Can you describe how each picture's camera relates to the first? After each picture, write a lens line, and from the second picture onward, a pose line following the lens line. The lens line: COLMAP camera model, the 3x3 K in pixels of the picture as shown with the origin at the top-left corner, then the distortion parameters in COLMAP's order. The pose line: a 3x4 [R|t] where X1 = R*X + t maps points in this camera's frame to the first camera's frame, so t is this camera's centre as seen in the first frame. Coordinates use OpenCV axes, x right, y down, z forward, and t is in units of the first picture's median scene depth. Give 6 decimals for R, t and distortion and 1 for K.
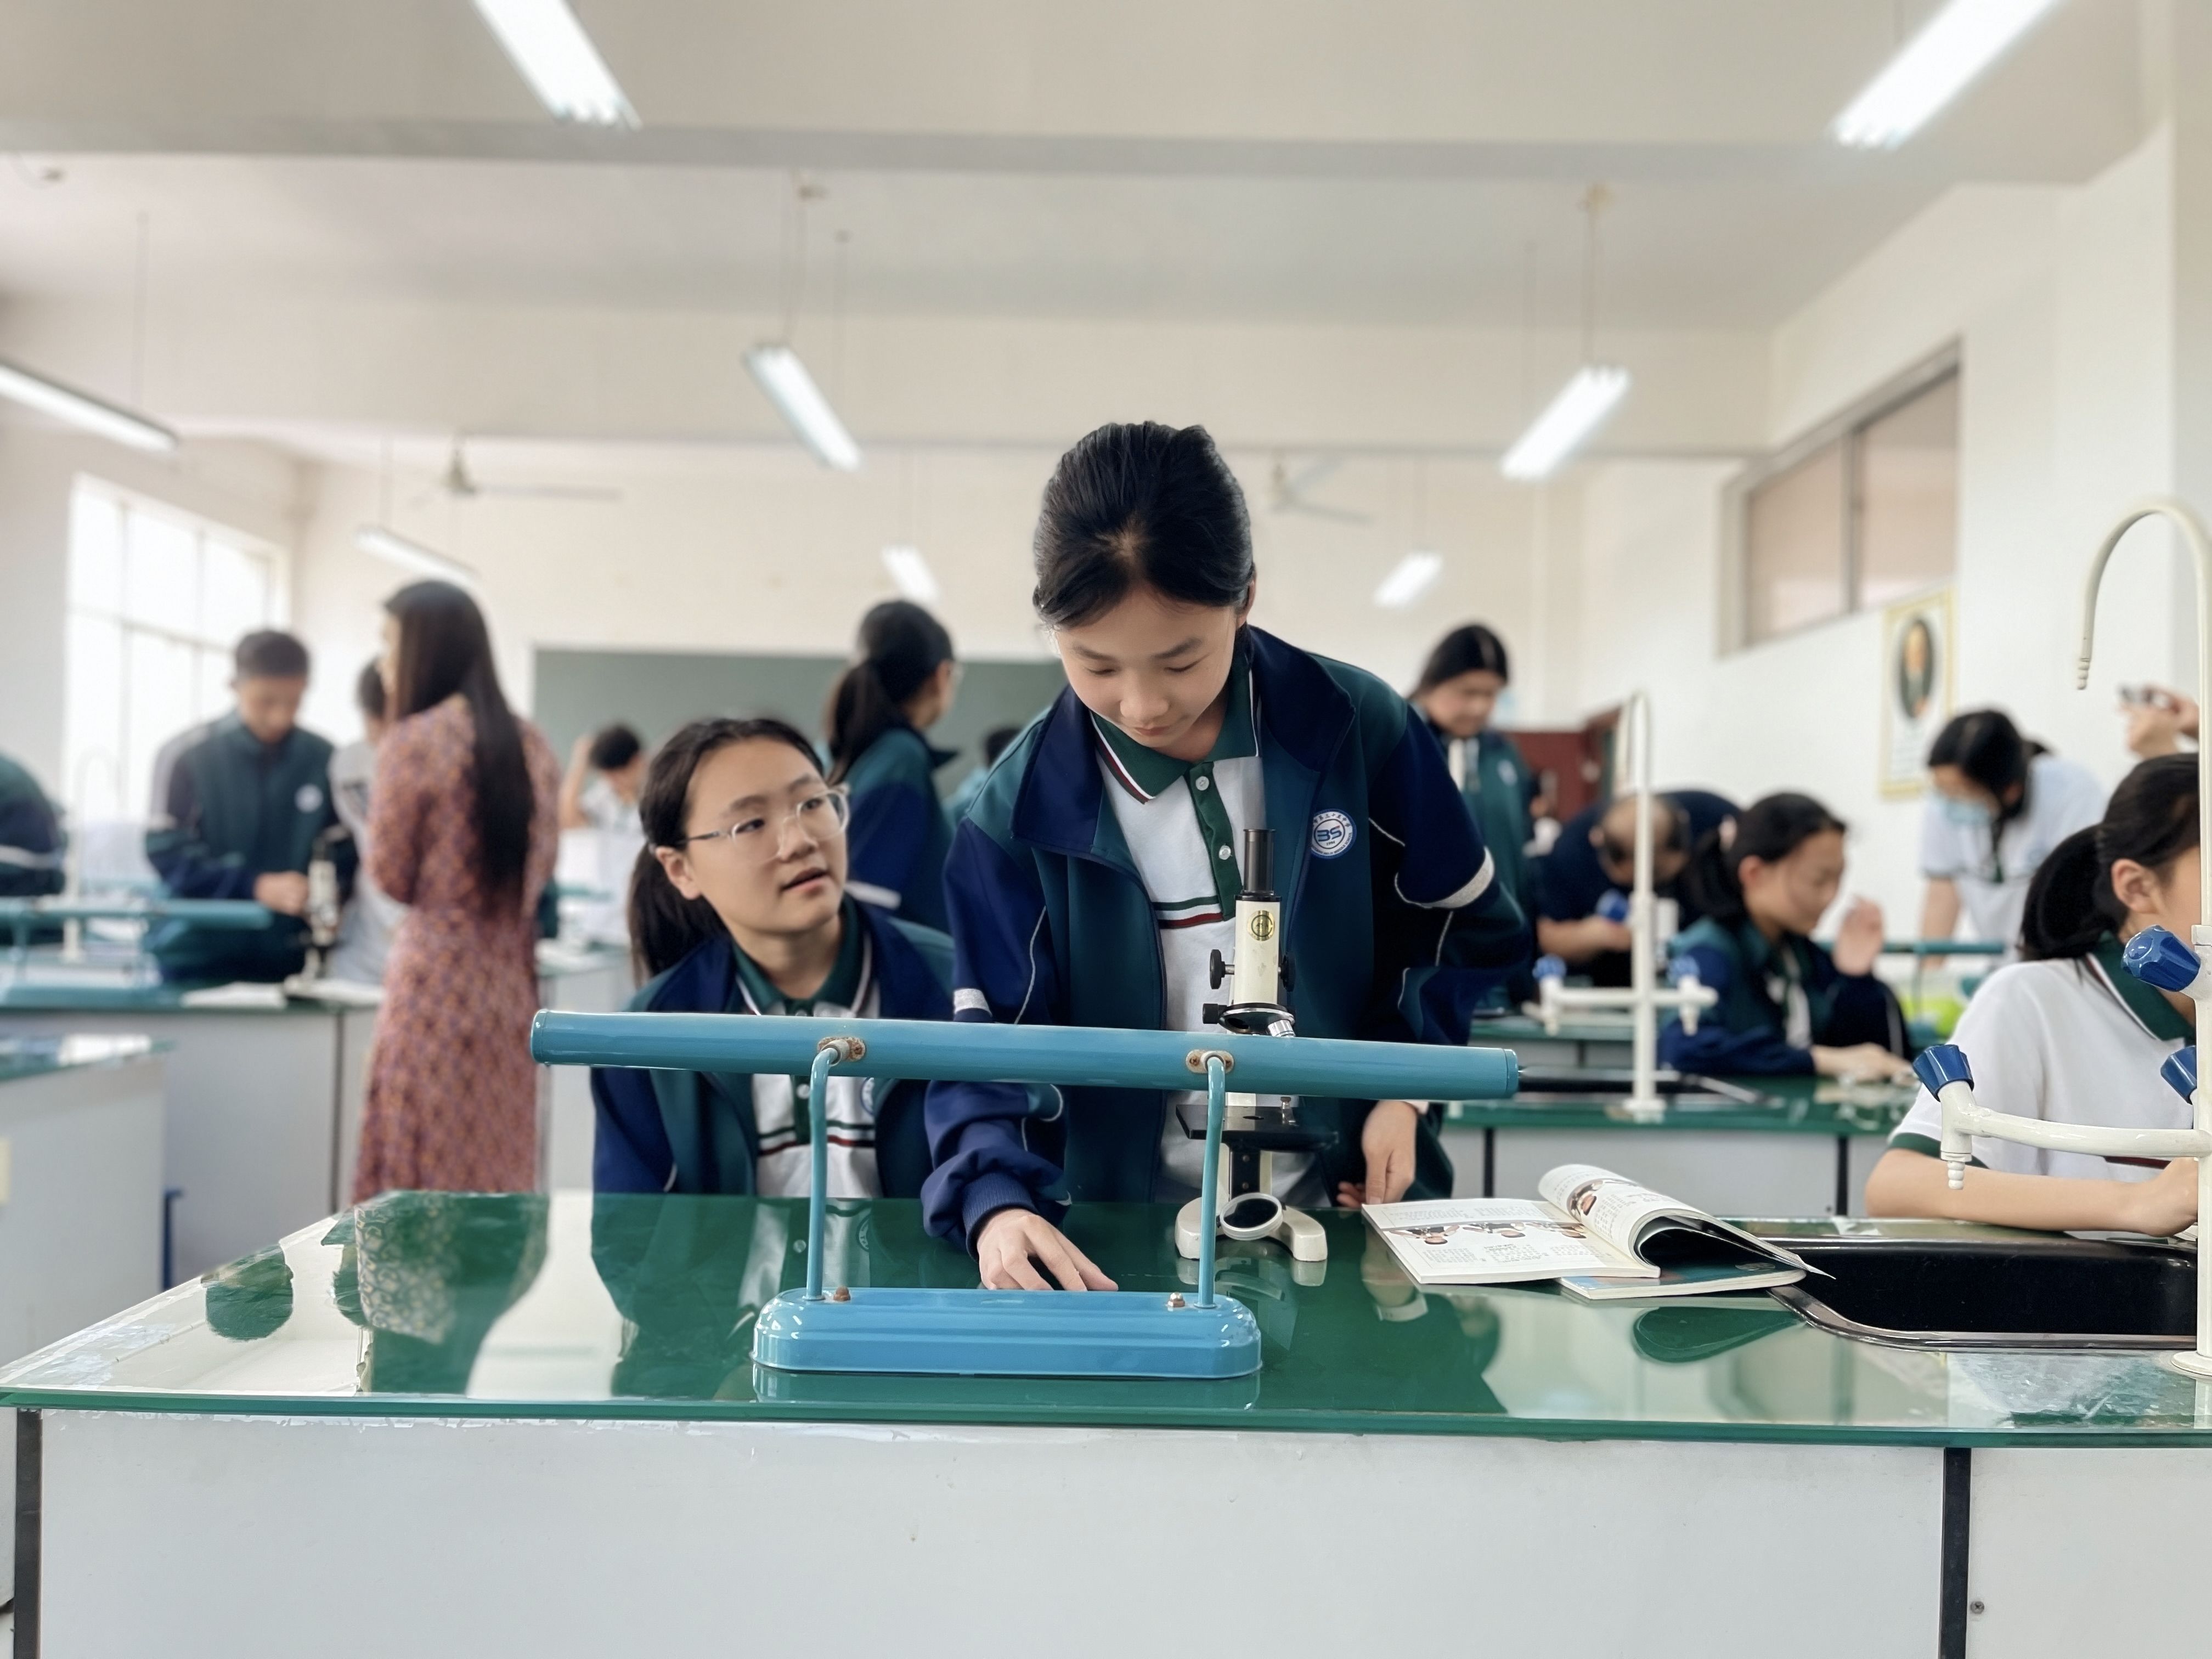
lens RADIAL K [[1690.2, 0, 1101.5], [0, 1690.2, 844.1], [0, 0, 1]] dist [0.044024, -0.074464]
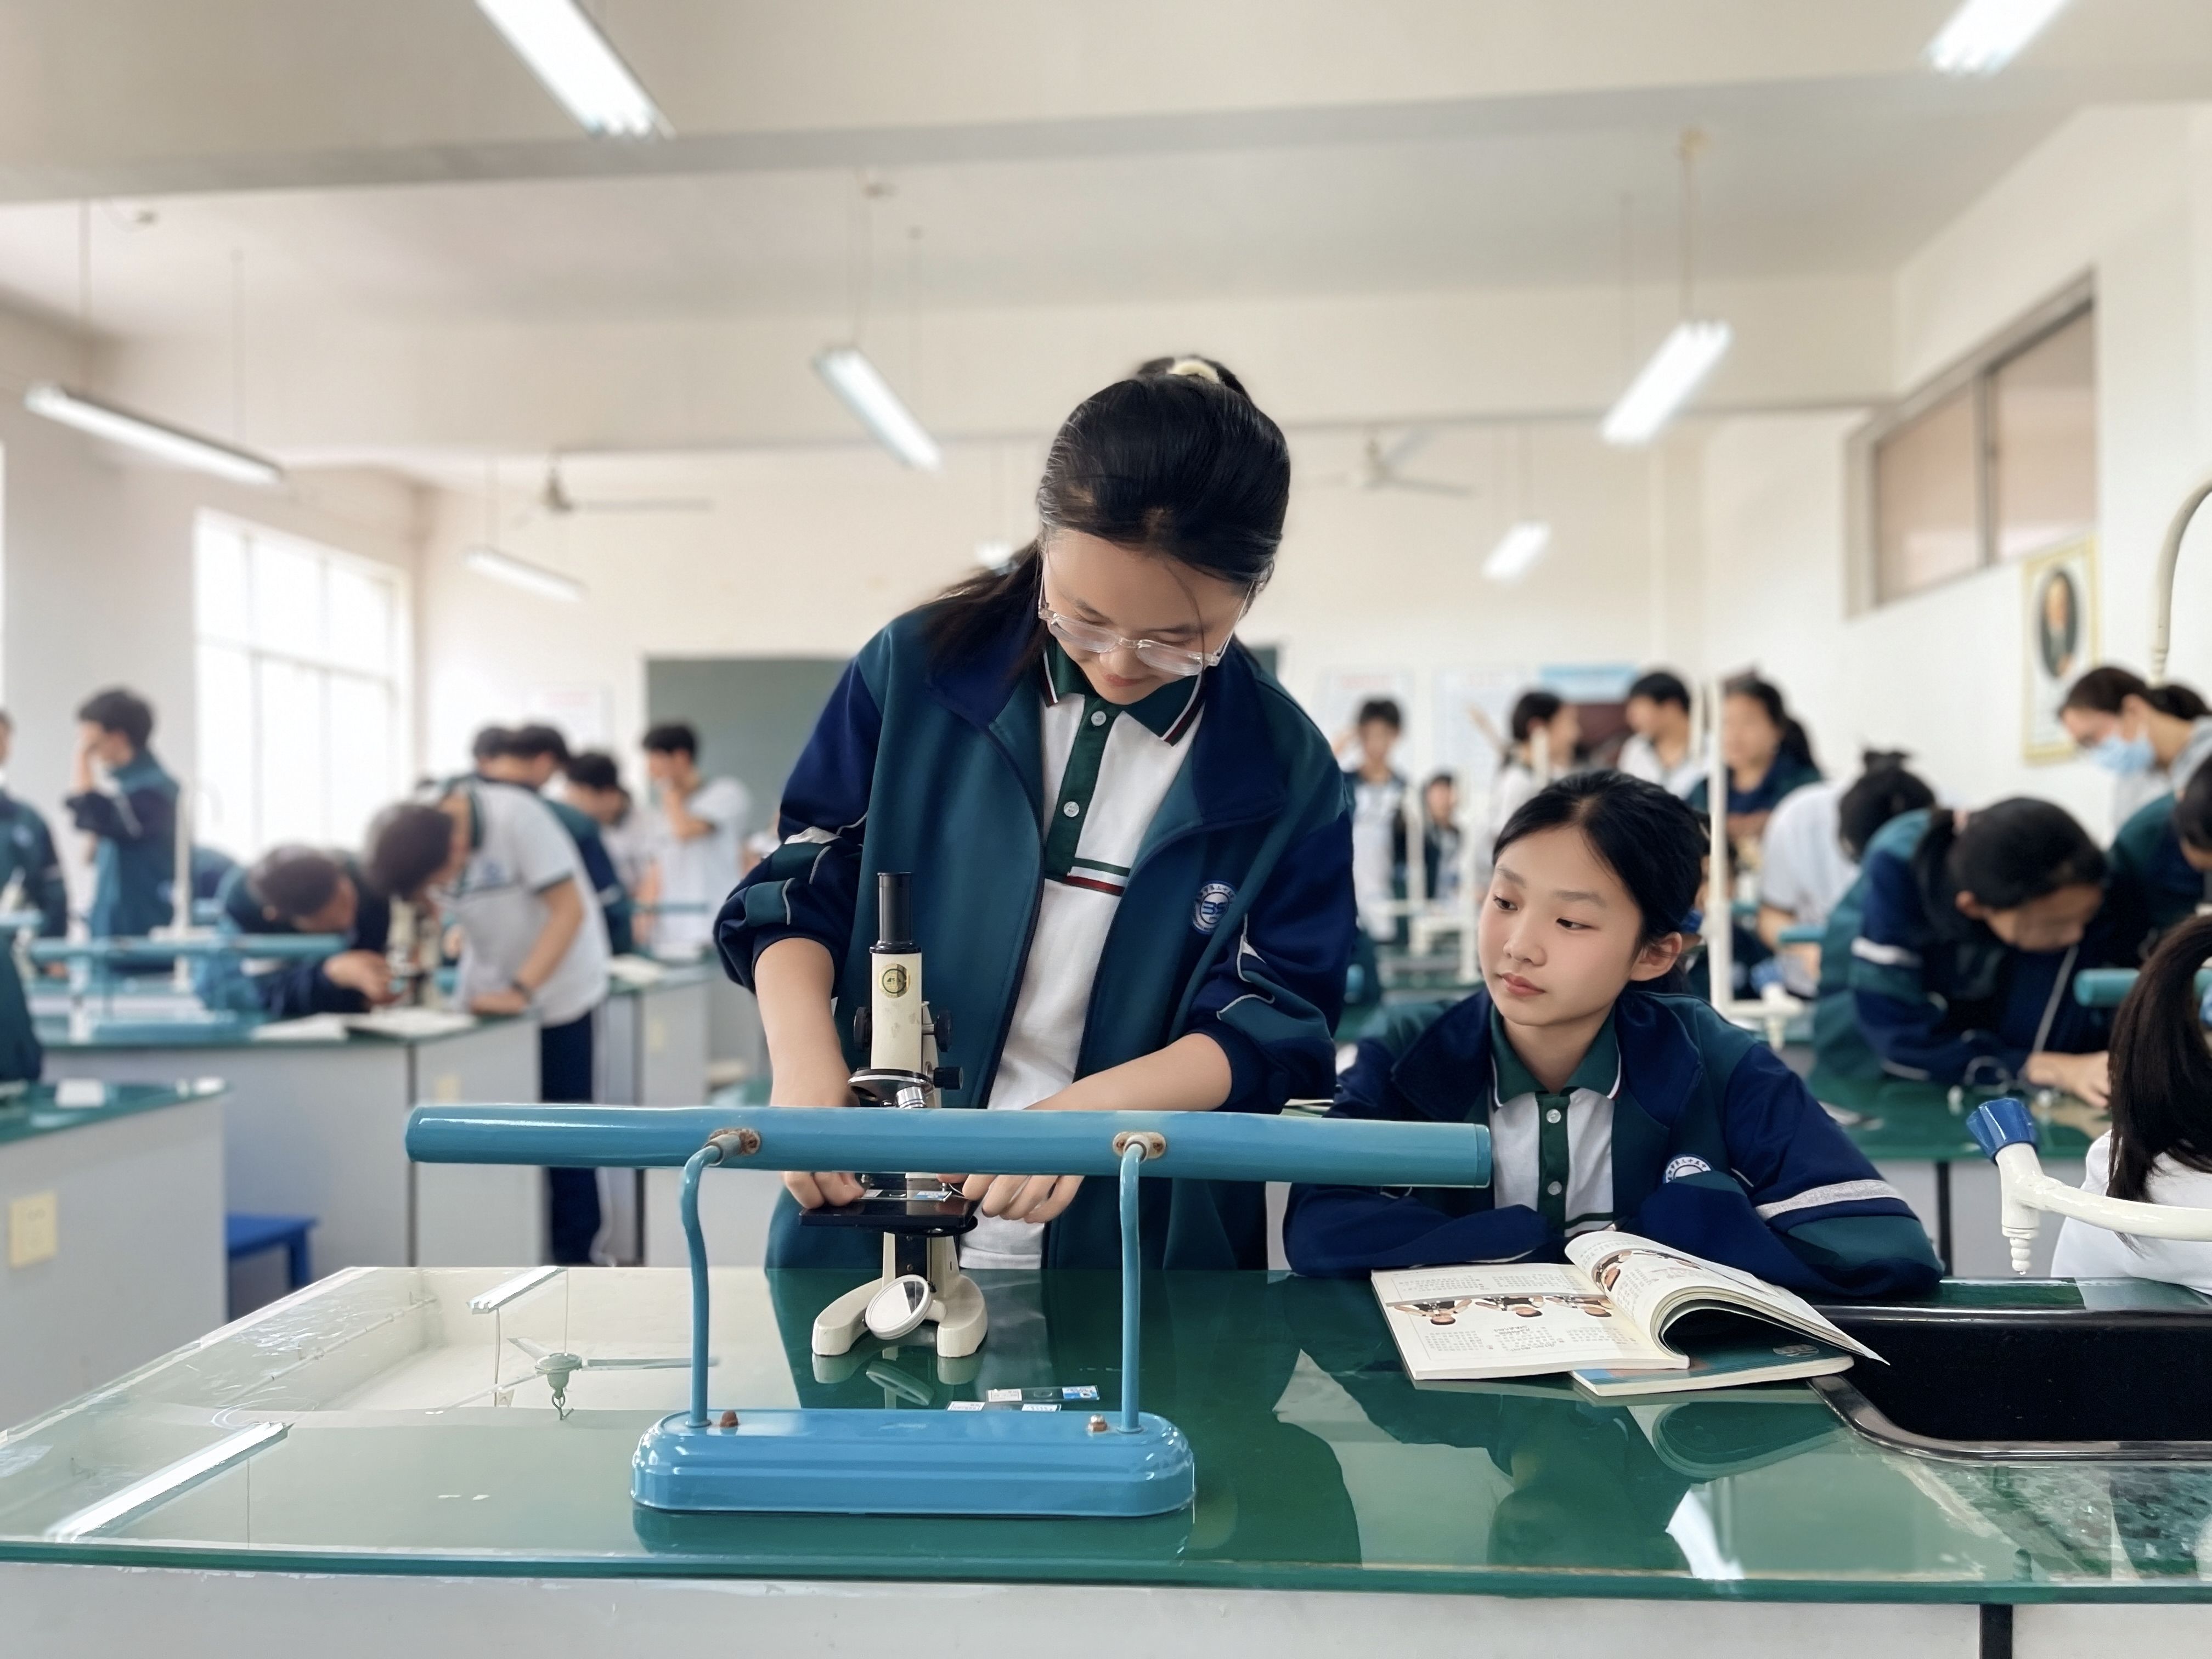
lens RADIAL K [[1690.2, 0, 1110.4], [0, 1690.2, 835.0], [0, 0, 1]] dist [0.044024, -0.074464]
pose [[0.996512, -0.034133, -0.076144, 0.028562], [0.034520, 0.999397, 0.003765, -0.009266], [0.075970, -0.006381, 0.997090, 0.025941]]
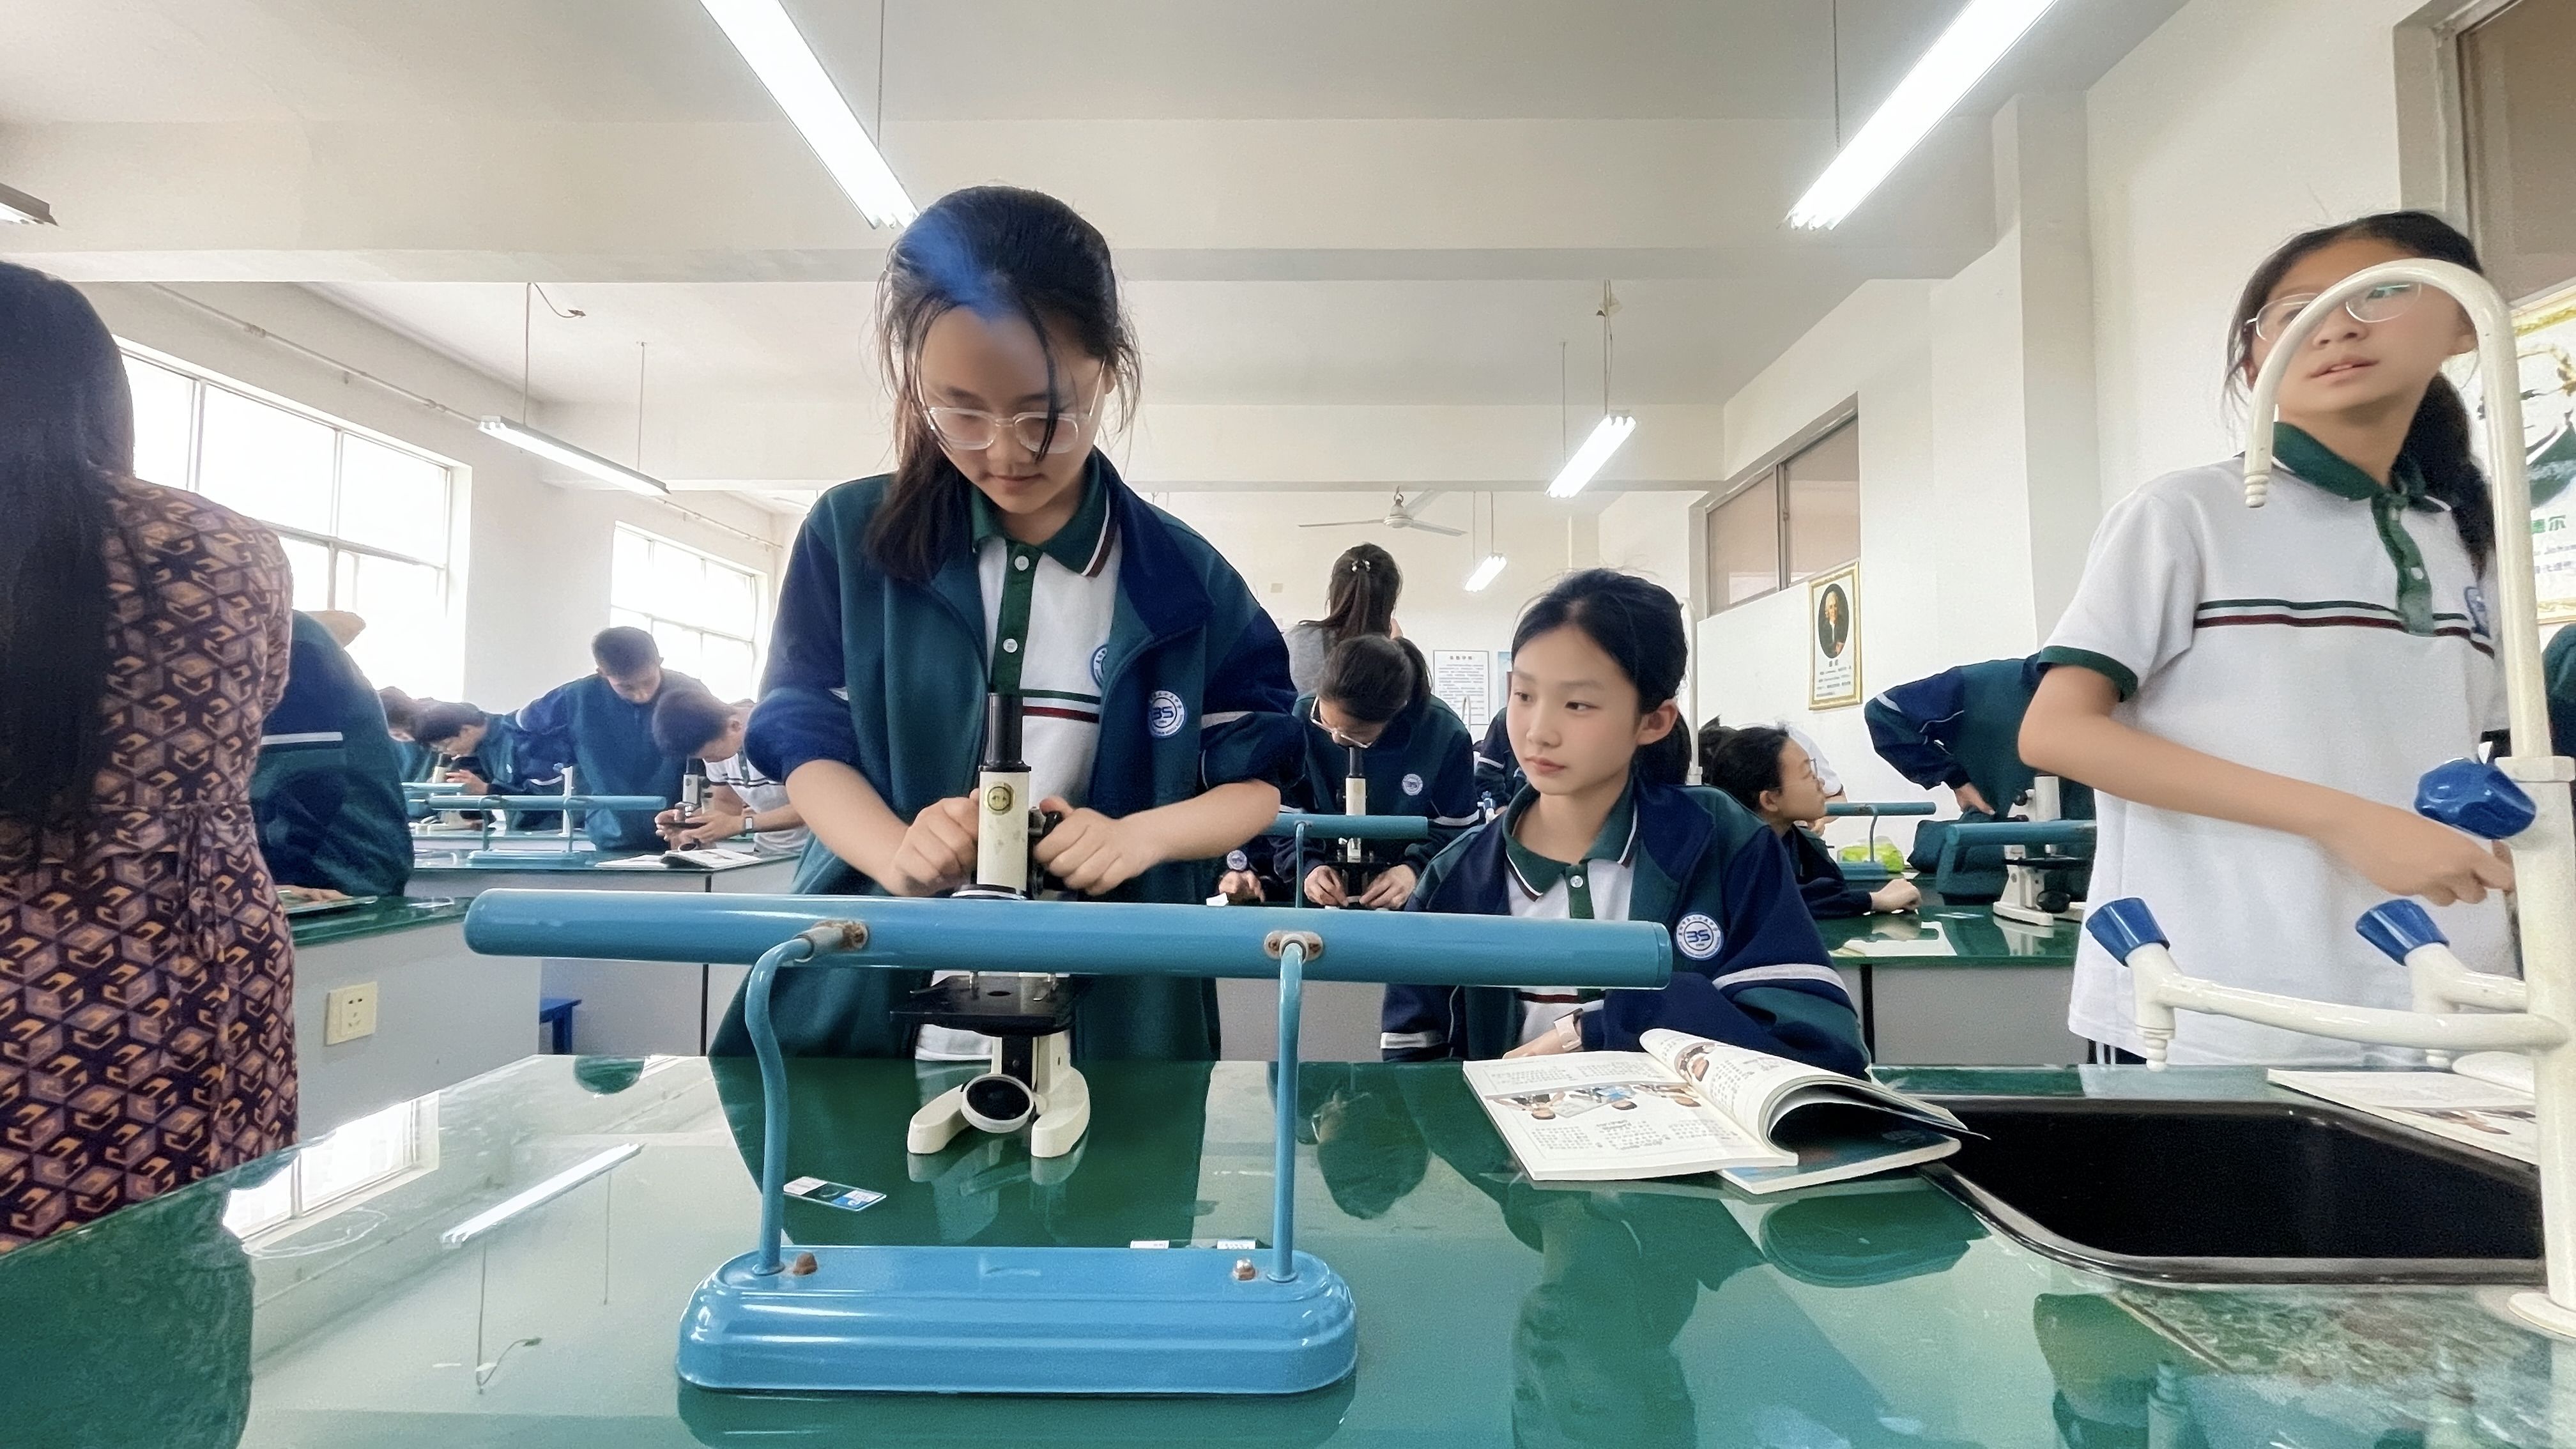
lens RADIAL K [[1042.8, 0, 1285.8], [0, 1042.8, 714.8], [0, 0, 1]] dist [-0.004314, -0.000490]
pose [[0.999834, -0.015529, -0.009567, 0.015733], [0.015123, 0.999038, -0.041154, 0.009175], [0.010196, 0.041003, 0.999107, 0.116717]]
